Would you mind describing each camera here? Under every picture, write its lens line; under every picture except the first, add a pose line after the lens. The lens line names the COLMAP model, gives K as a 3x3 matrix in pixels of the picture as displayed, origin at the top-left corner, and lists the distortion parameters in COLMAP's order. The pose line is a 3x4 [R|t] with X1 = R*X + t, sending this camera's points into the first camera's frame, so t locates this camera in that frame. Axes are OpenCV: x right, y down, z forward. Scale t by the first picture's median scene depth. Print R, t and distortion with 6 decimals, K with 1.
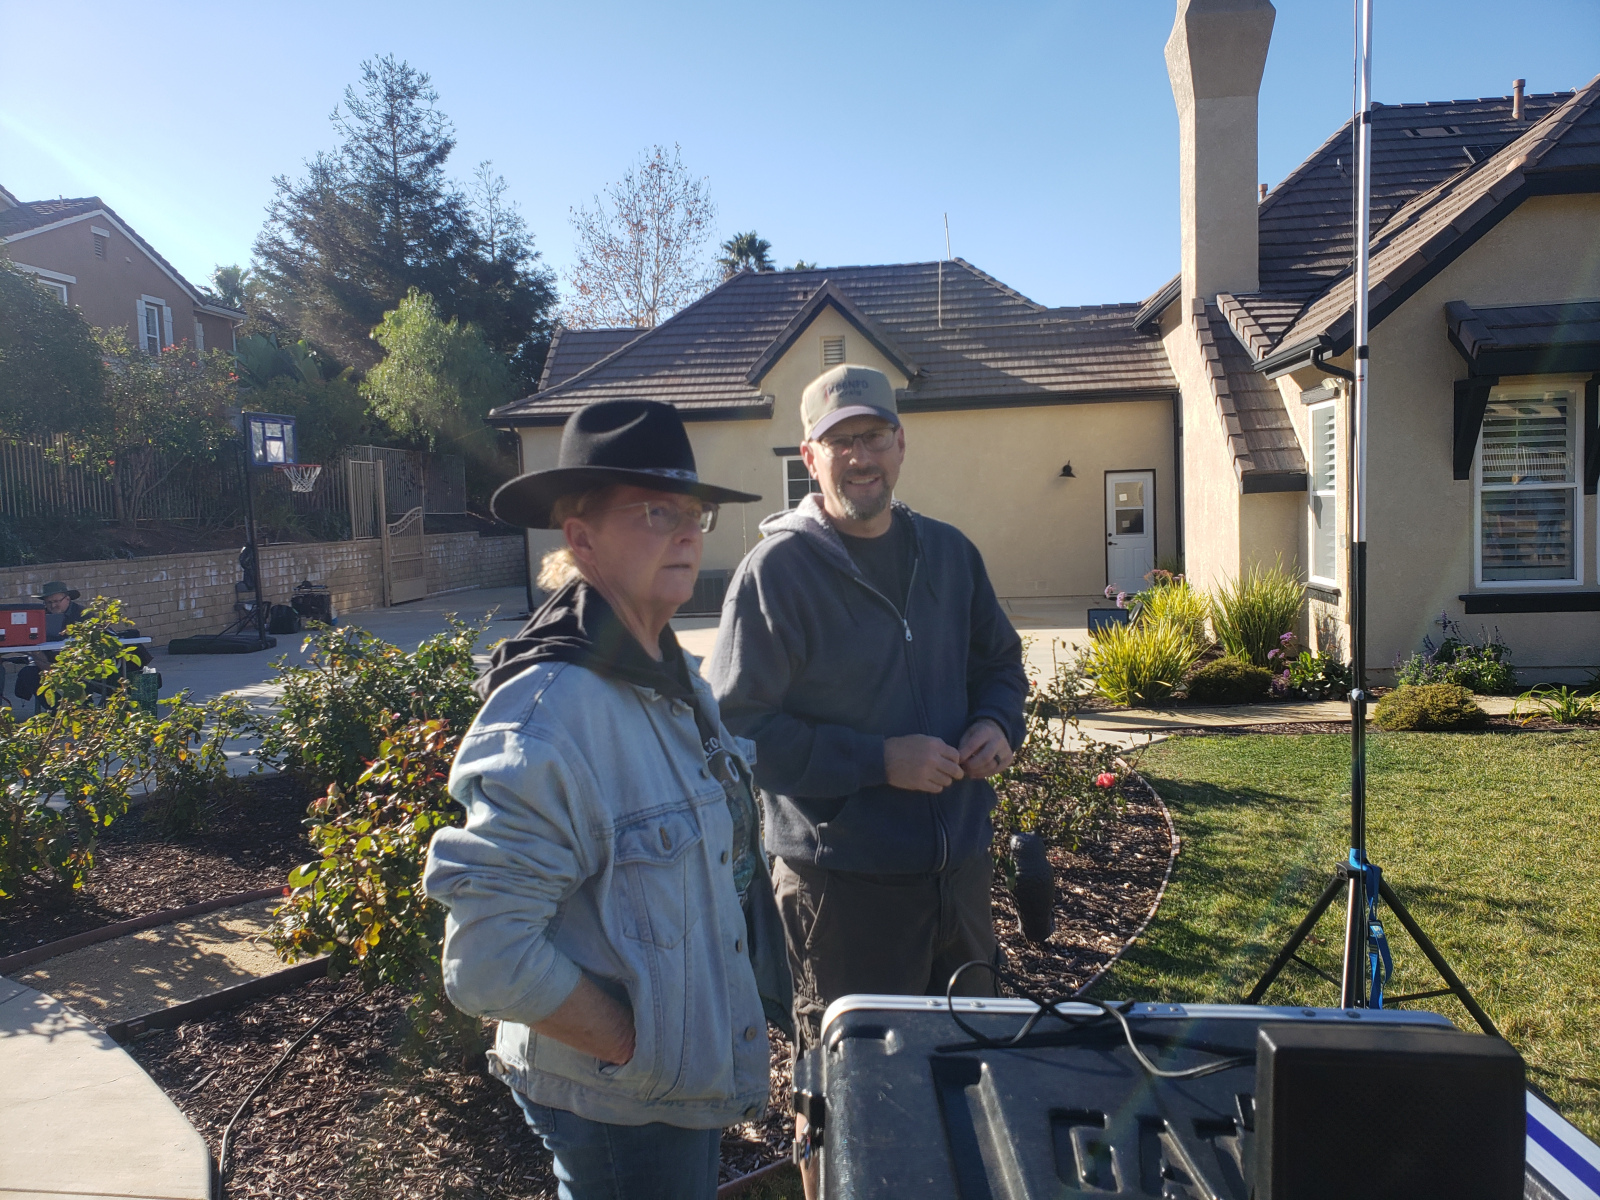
lens RADIAL K [[1254.6, 0, 791.9], [0, 1254.6, 589.3], [0, 0, 1]] dist [0.027173, 0.003586]
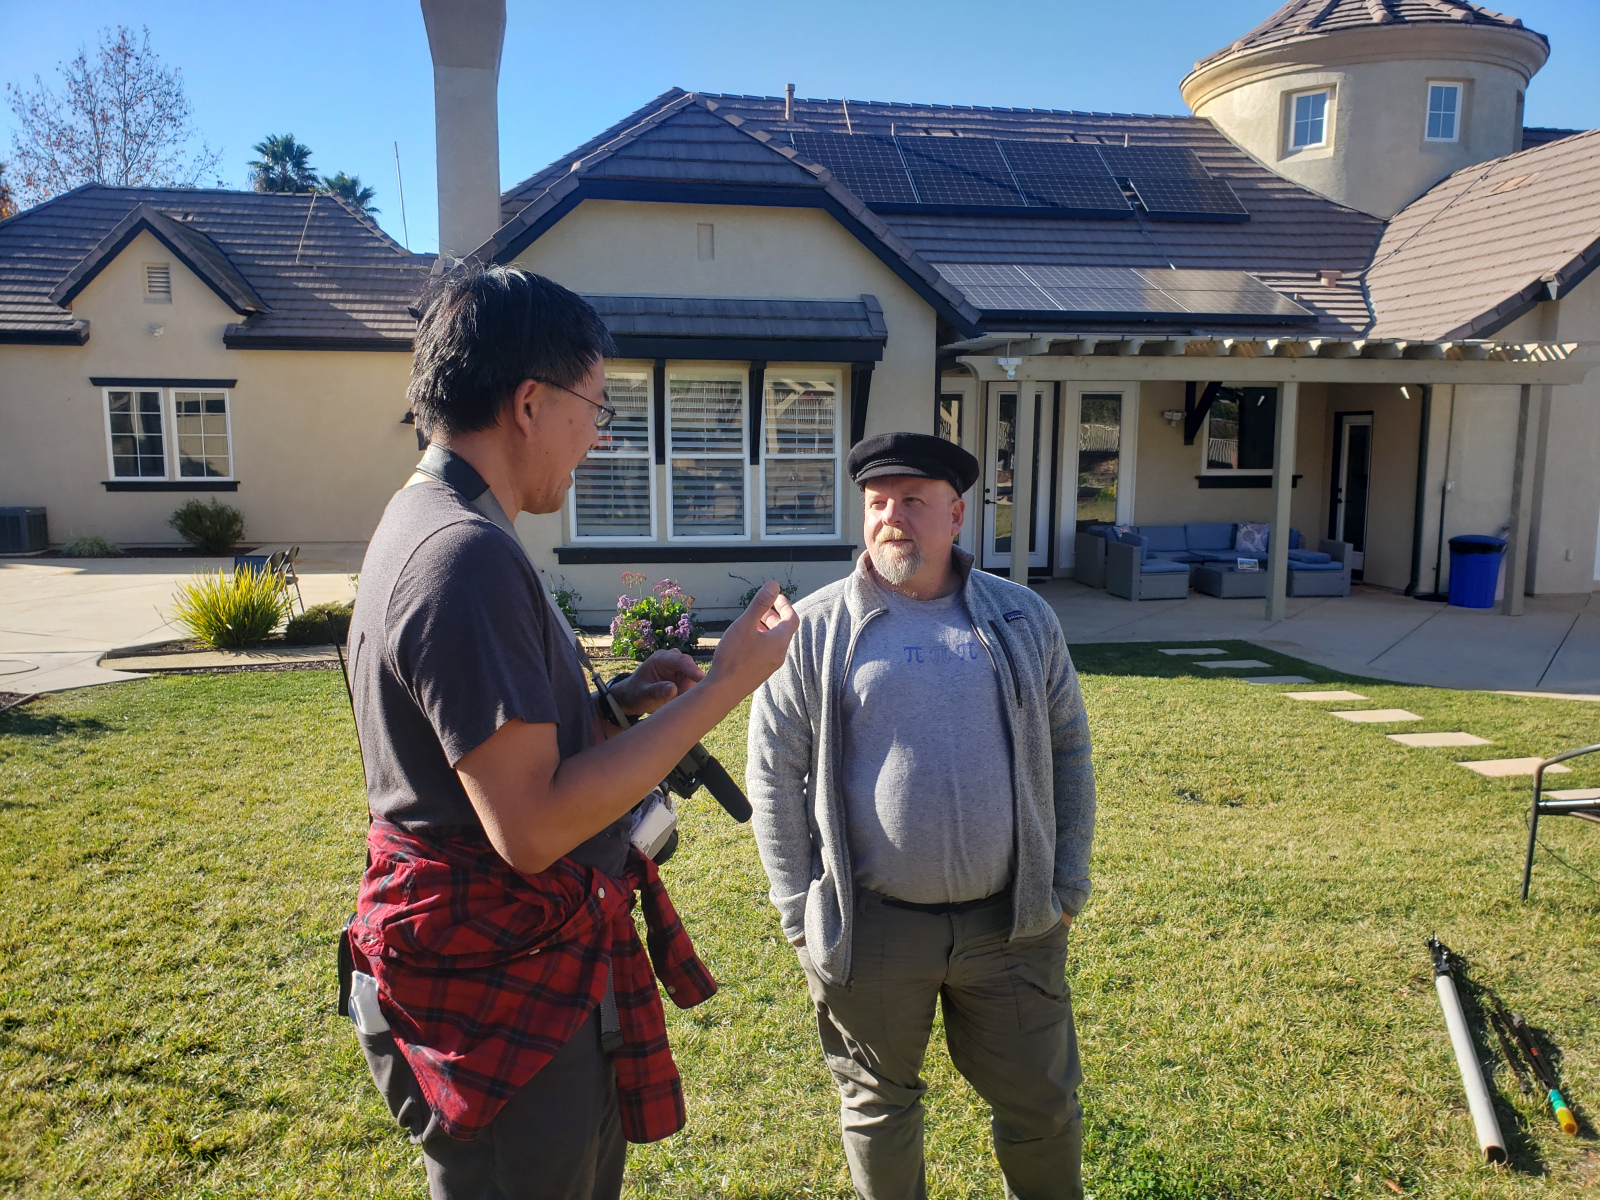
lens RADIAL K [[1254.6, 0, 791.9], [0, 1254.6, 589.3], [0, 0, 1]] dist [0.027173, 0.003586]
pose [[0.953932, 0.003533, 0.300001, 0.203067], [-0.018771, 0.998674, 0.047927, -0.008580], [-0.299434, -0.051350, 0.952734, -0.074877]]
